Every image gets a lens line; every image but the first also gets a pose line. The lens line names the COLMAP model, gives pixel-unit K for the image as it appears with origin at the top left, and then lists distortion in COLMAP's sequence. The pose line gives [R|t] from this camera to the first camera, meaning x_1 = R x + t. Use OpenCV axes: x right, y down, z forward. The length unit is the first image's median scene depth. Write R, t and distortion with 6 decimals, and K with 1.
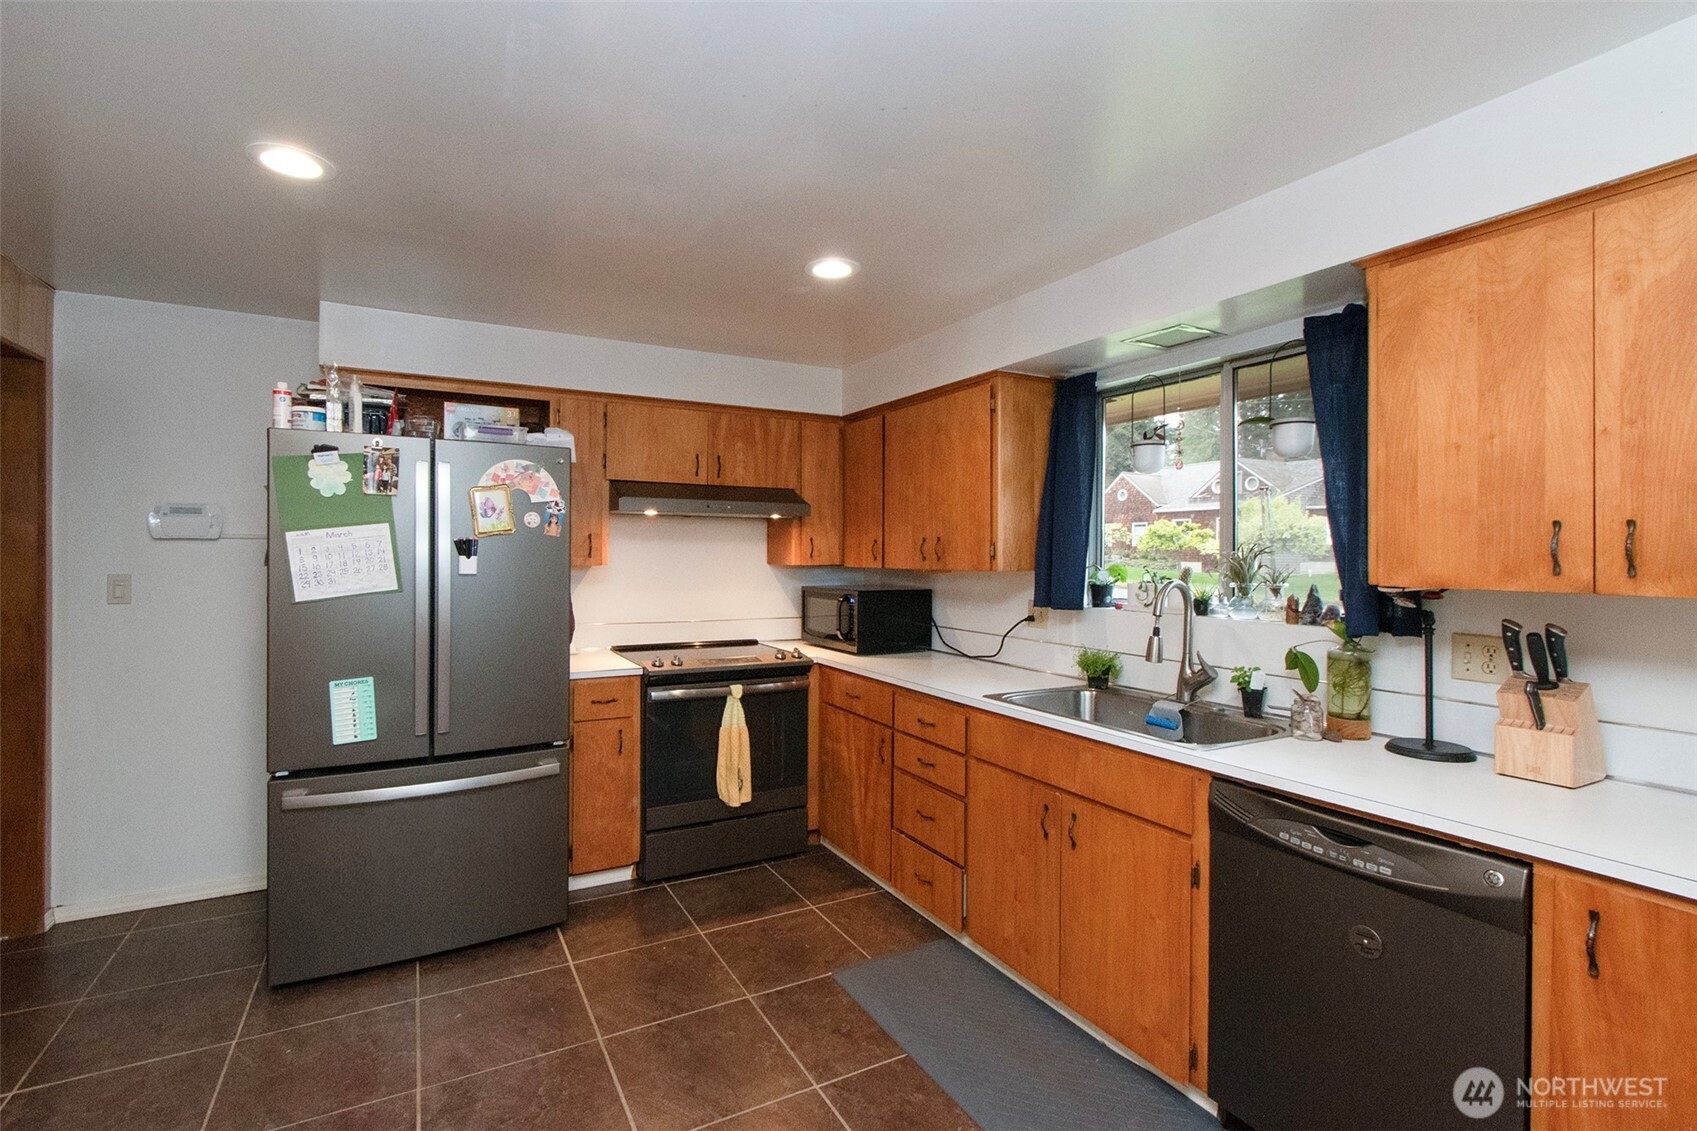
lens RADIAL K [[748.7, 0, 824.4], [0, 748.7, 553.8], [0, 0, 1]] dist [0.000623, -0.000454]
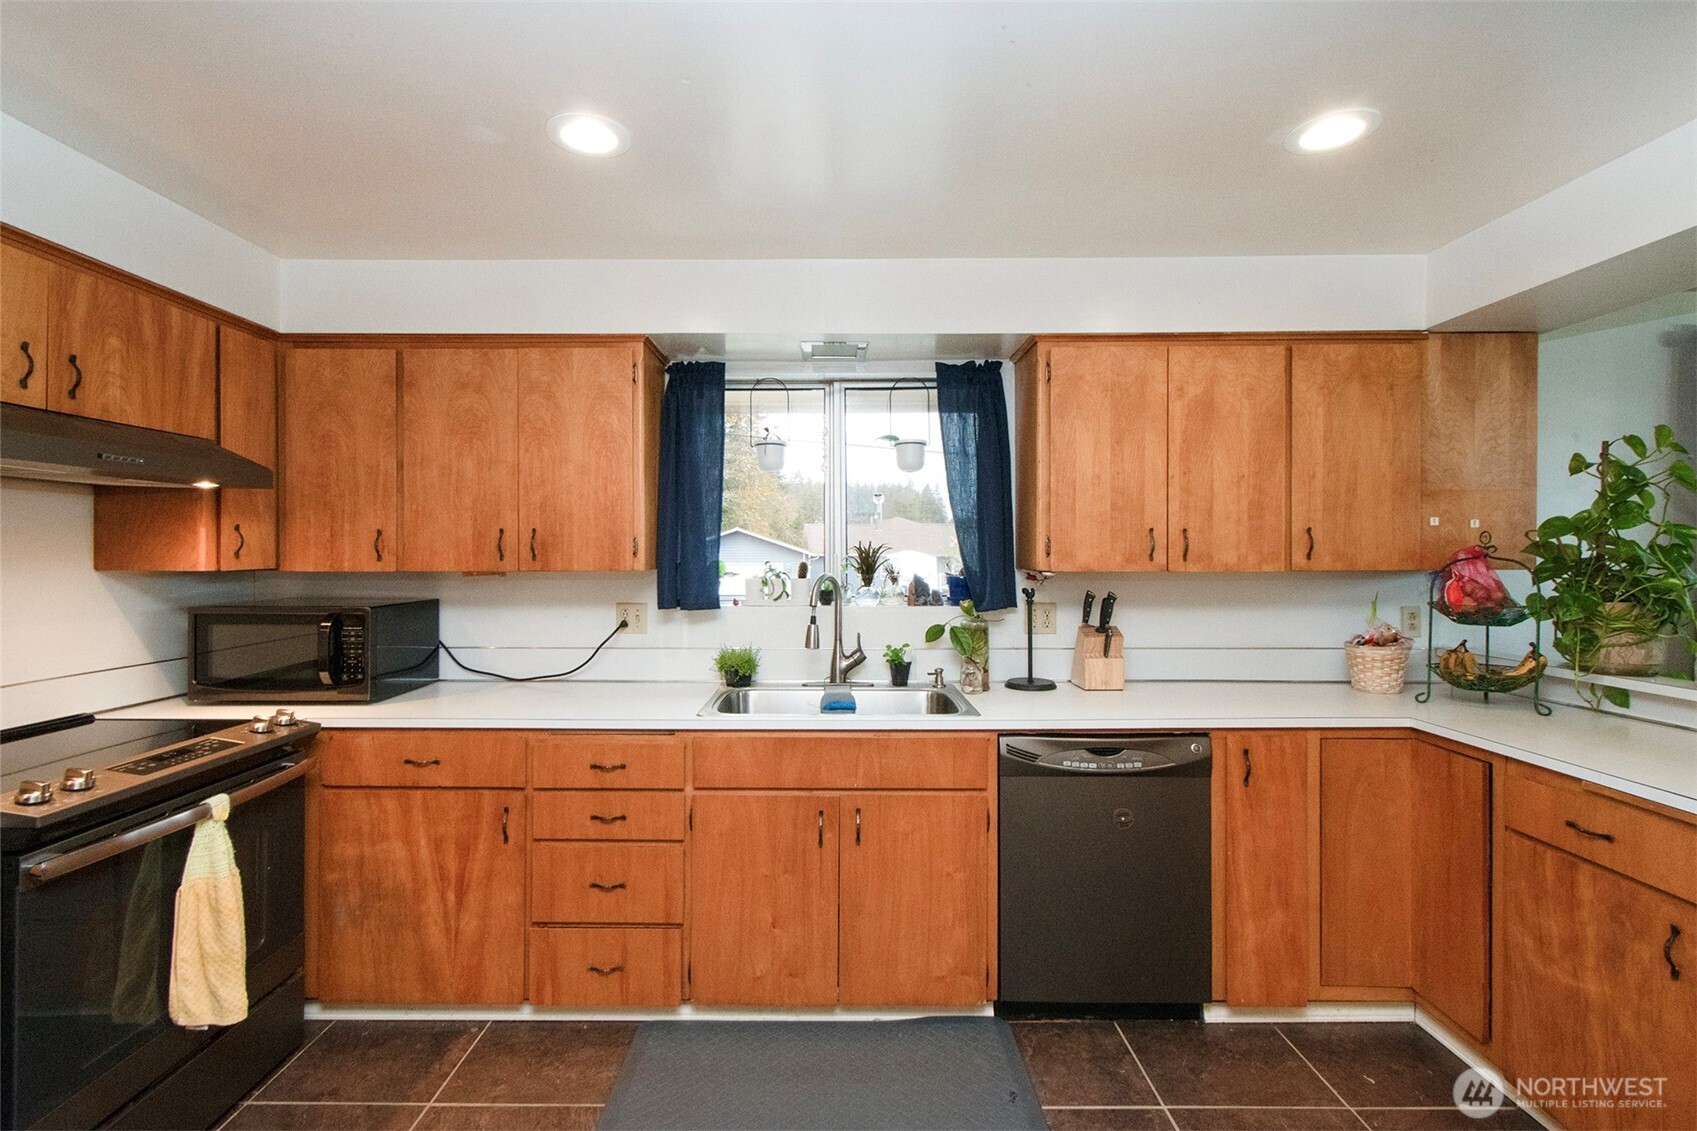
lens RADIAL K [[748.7, 0, 824.4], [0, 748.7, 553.8], [0, 0, 1]] dist [0.000623, -0.000454]
pose [[0.497961, -0.006850, 0.867173, -0.431310], [0.003498, 0.999977, 0.005891, 0.000095], [-0.867193, 0.000100, 0.497973, 0.421325]]
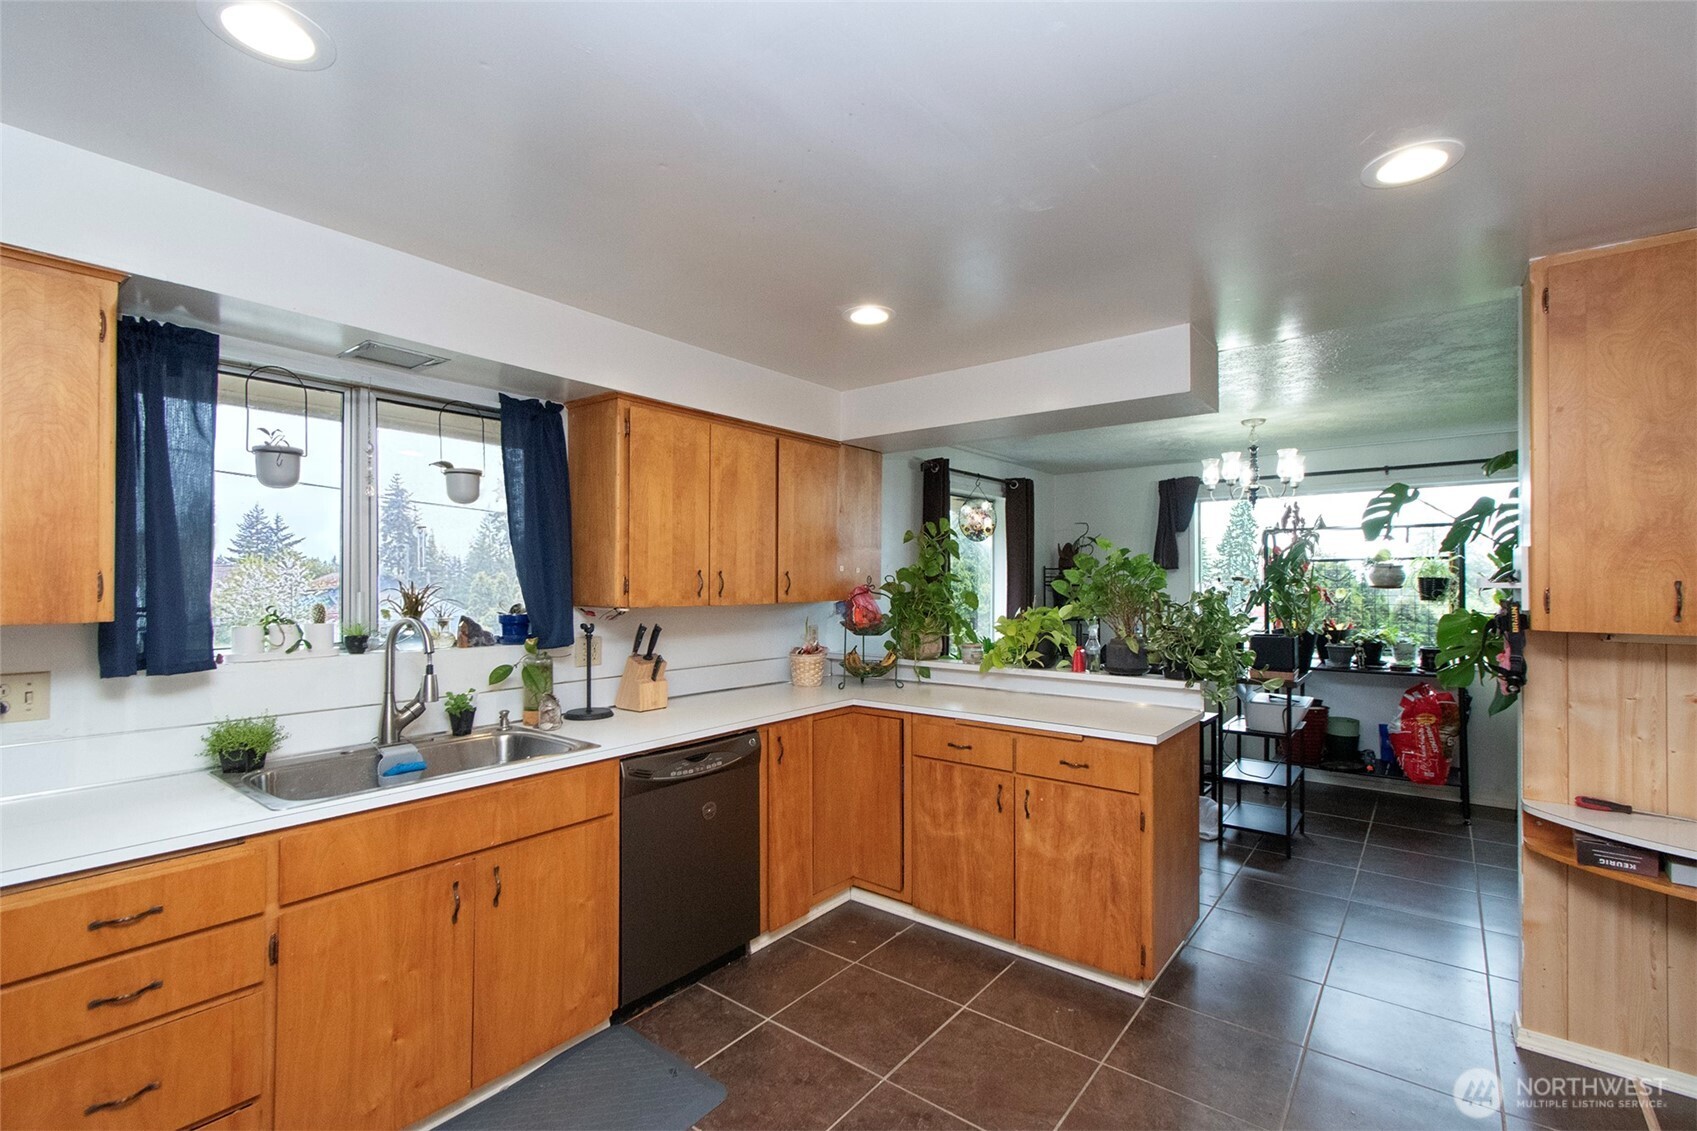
lens RADIAL K [[745.4, 0, 823.3], [0, 745.4, 577.3], [0, 0, 1]] dist [0.002257, 0.000167]
pose [[-0.366125, -0.001350, 0.930565, -0.531491], [-0.004760, 0.999989, -0.000422, -0.013720], [-0.930554, -0.004584, -0.366127, 0.749318]]
